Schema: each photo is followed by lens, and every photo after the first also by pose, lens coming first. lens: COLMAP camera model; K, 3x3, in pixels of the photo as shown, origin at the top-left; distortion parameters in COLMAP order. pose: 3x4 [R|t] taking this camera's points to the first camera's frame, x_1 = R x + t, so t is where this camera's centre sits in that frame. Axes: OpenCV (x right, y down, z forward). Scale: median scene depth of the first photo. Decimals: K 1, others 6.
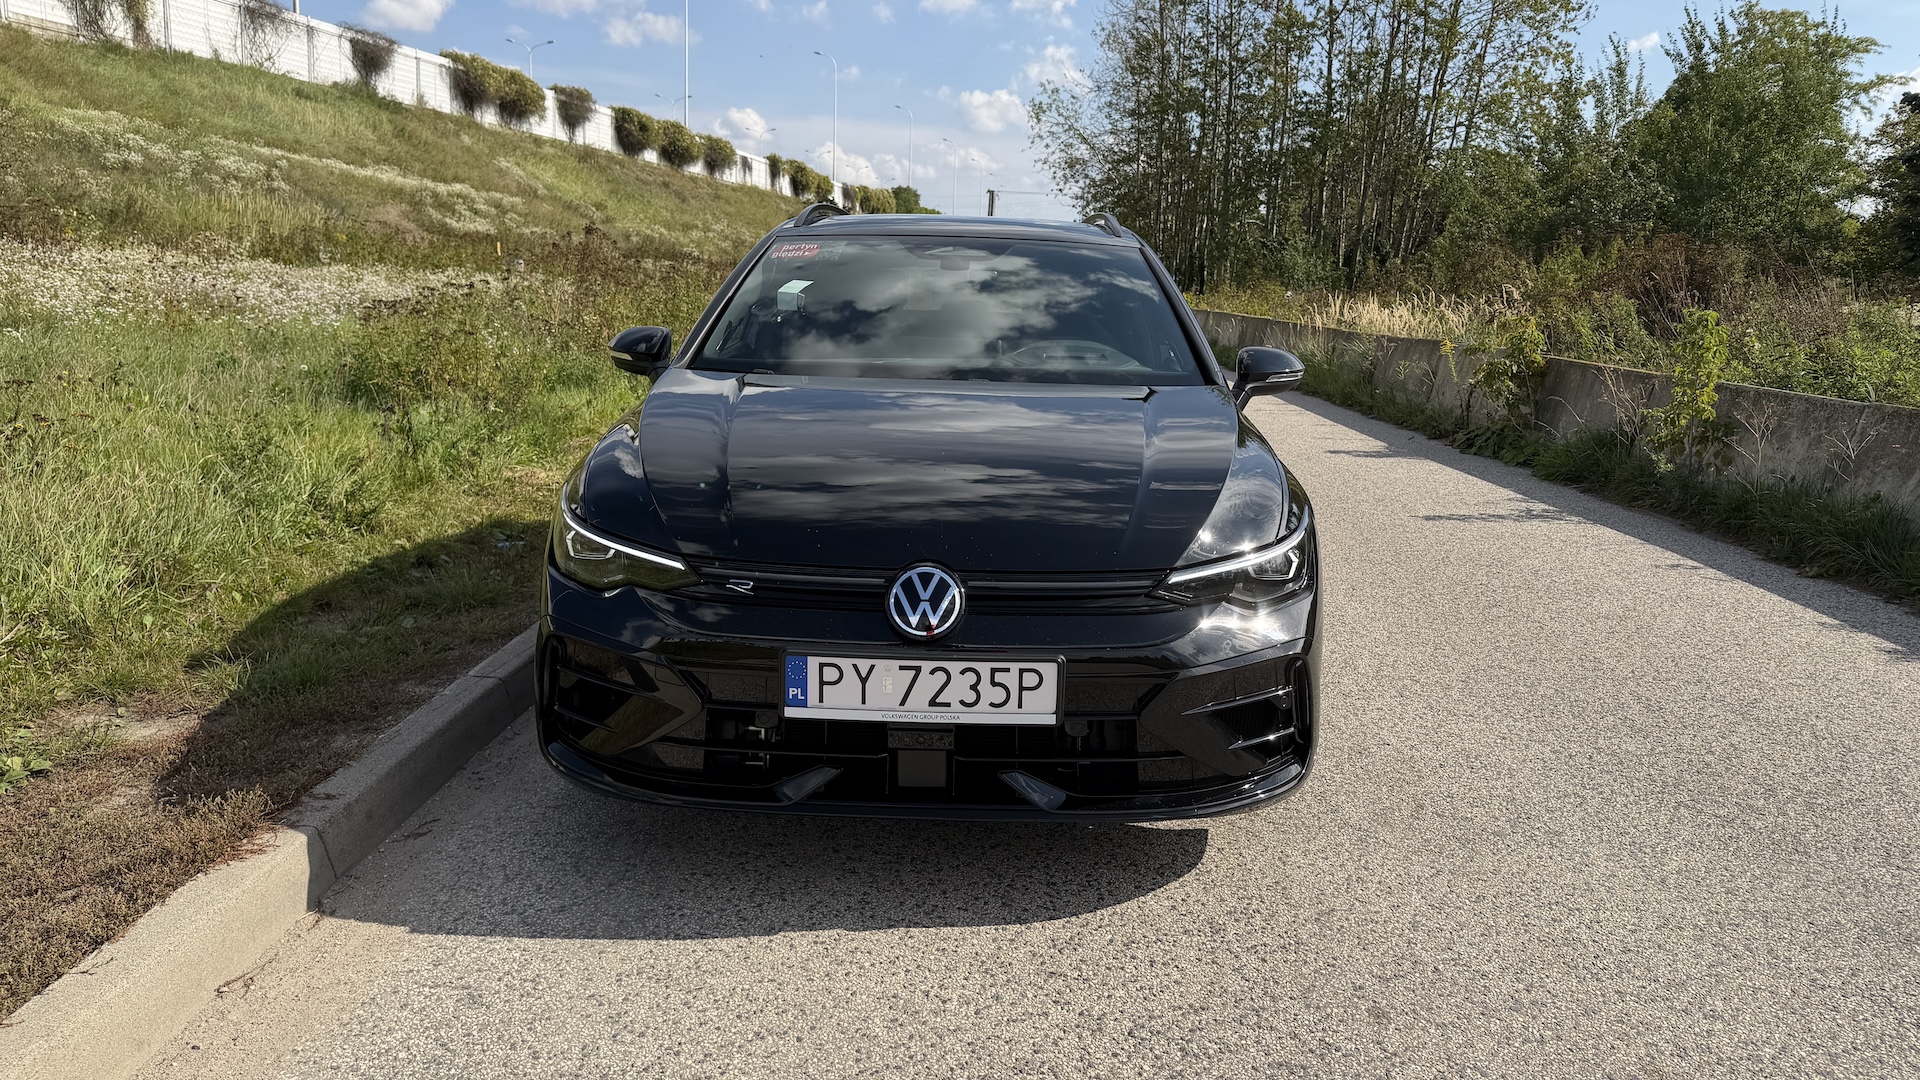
lens RADIAL K [[1390.4, 0, 956.7], [0, 1390.4, 538.2], [0, 0, 1]] dist [0.053316, -0.063751]
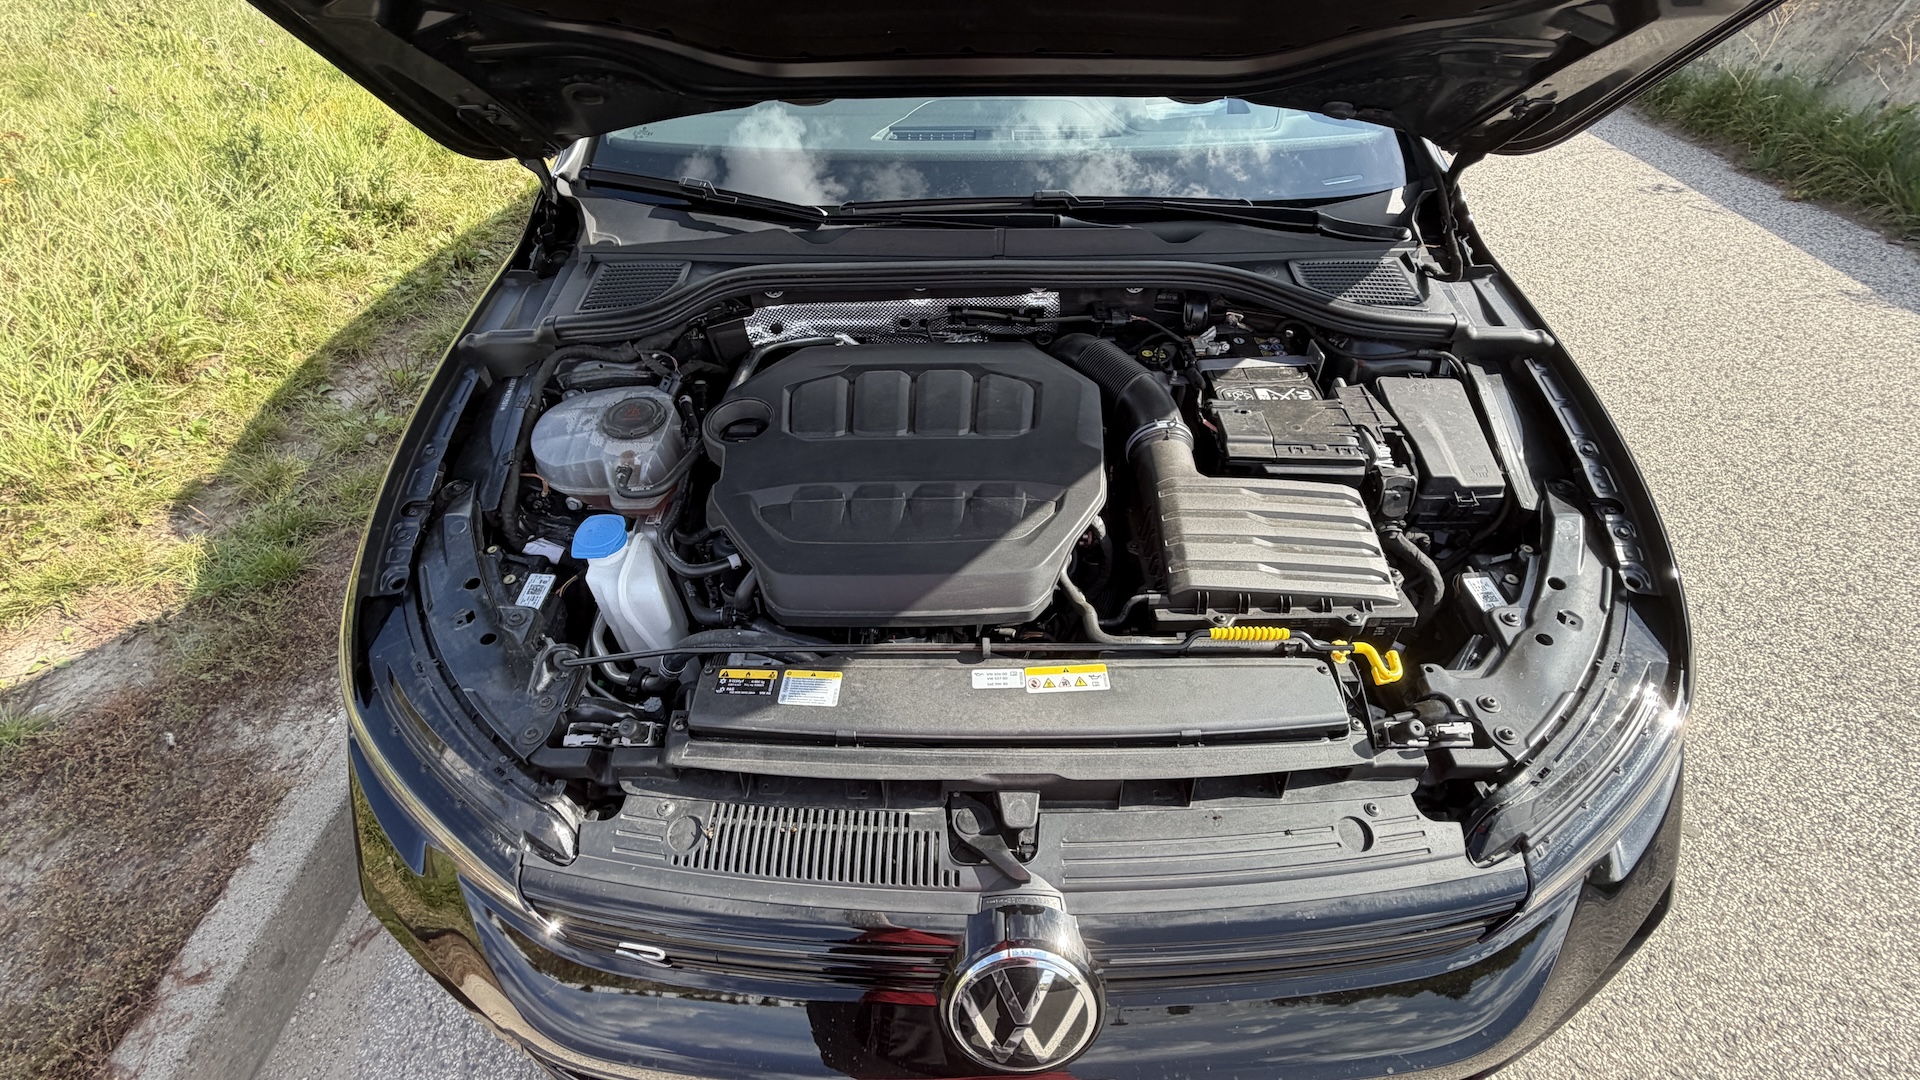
lens RADIAL K [[770.7, 0, 960.6], [0, 770.7, 544.0], [0, 0, 1]] dist [-0.001444, 0.000761]
pose [[0.999023, -0.041860, -0.014191, -0.015565], [0.042635, 0.827931, 0.559207, -0.109636], [-0.011659, -0.559265, 0.828907, 0.397961]]
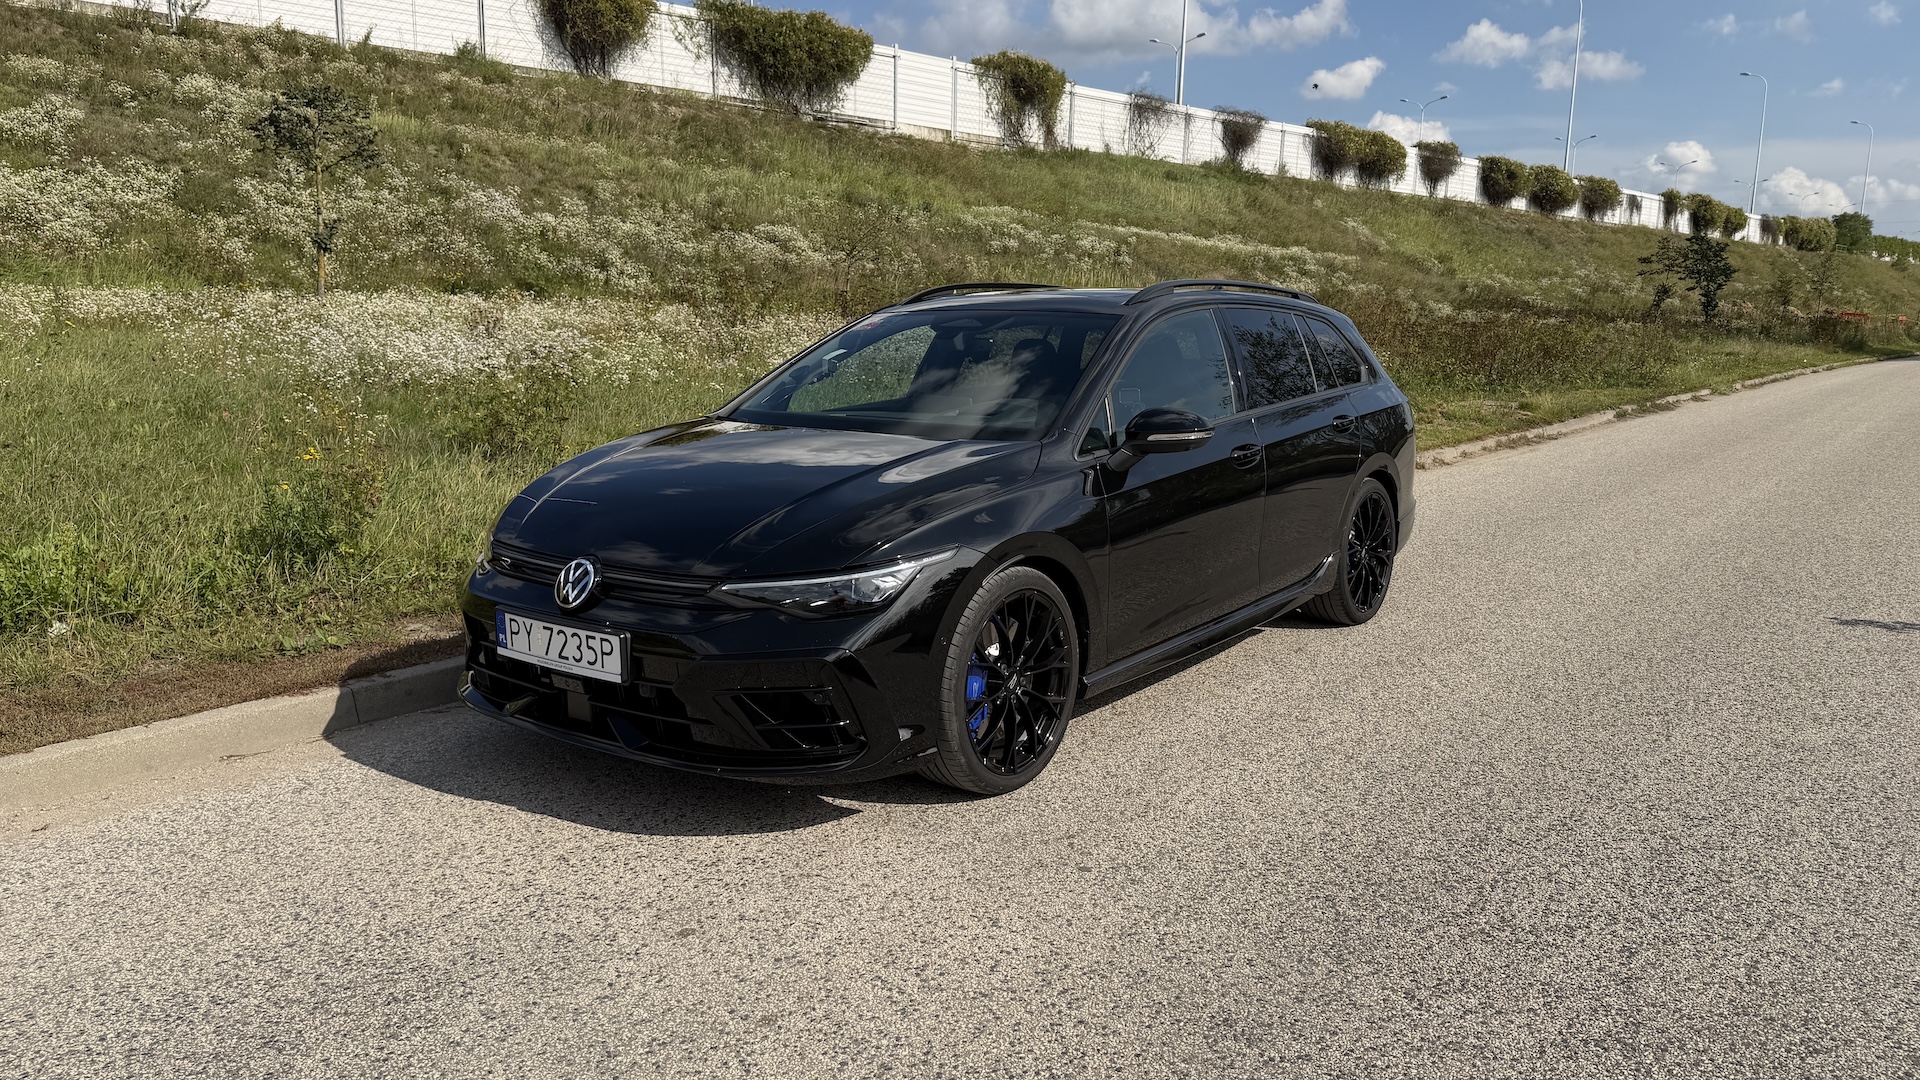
lens RADIAL K [[1371.5, 0, 963.2], [0, 1371.5, 575.7], [0, 0, 1]] dist [0.060774, -0.093499]
pose [[0.813622, 0.081217, -0.575694, 0.494010], [-0.086282, 0.996097, 0.018583, -0.009758], [0.574956, 0.034553, 0.817454, 0.047339]]
